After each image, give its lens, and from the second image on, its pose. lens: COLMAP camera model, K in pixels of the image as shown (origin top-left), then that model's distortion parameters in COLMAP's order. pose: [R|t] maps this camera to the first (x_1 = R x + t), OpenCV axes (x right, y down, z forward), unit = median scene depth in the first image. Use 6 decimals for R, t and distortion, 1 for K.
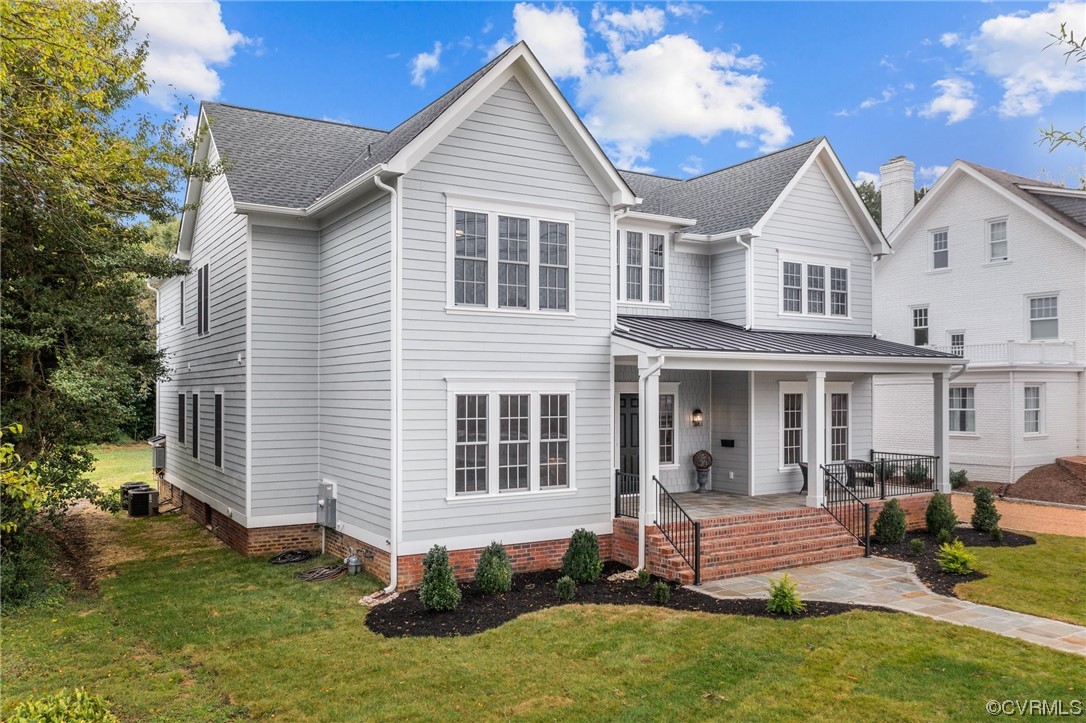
lens RADIAL K [[871.6, 0, 543.0], [0, 871.6, 361.5], [0, 0, 1]] dist [-0.050031, -0.000046]
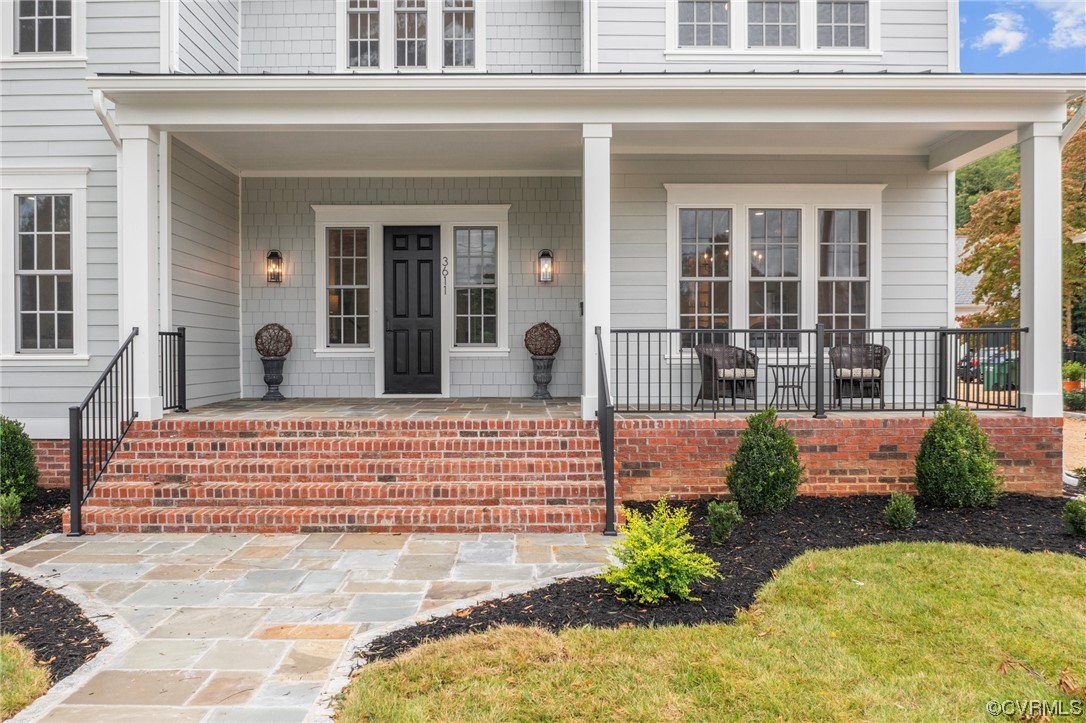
lens RADIAL K [[871.6, 0, 543.0], [0, 871.6, 361.5], [0, 0, 1]] dist [-0.050031, -0.000046]
pose [[0.857398, 0.002150, -0.514649, 0.550053], [0.021542, 0.998965, 0.040062, 0.122522], [0.514202, -0.045436, 0.856465, 0.609701]]
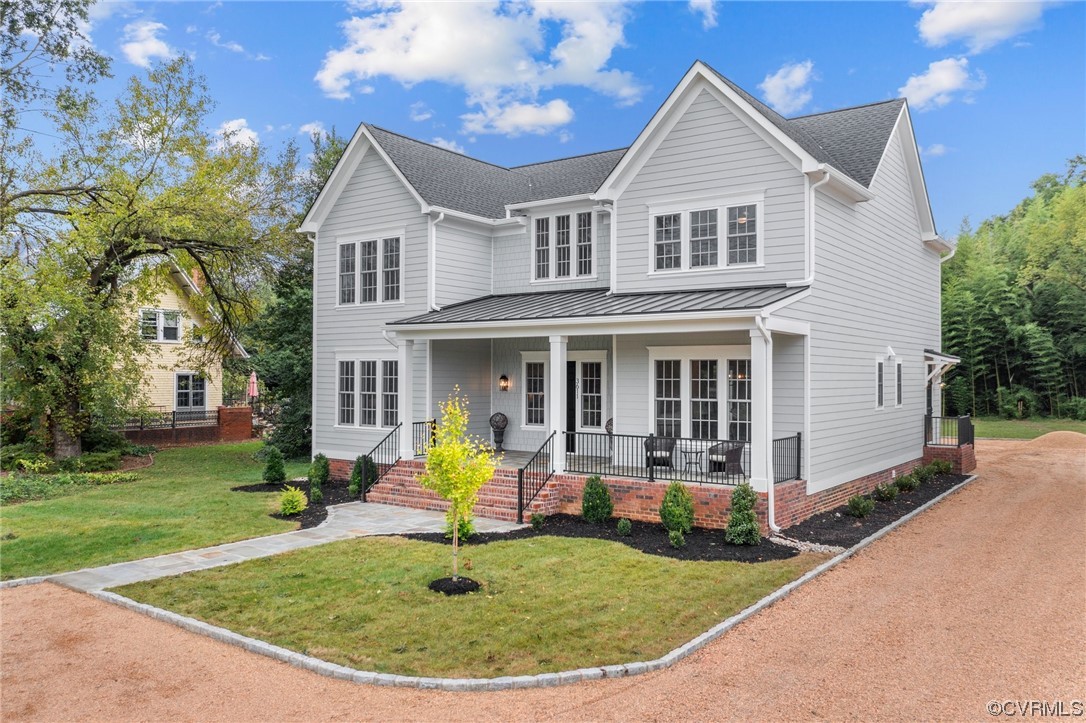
lens RADIAL K [[871.6, 0, 543.0], [0, 871.6, 361.5], [0, 0, 1]] dist [-0.050031, -0.000046]
pose [[0.370862, -0.009790, -0.928636, 1.278285], [0.028983, 0.999579, 0.001037, 0.040100], [0.928236, -0.027299, 0.370990, 0.641970]]
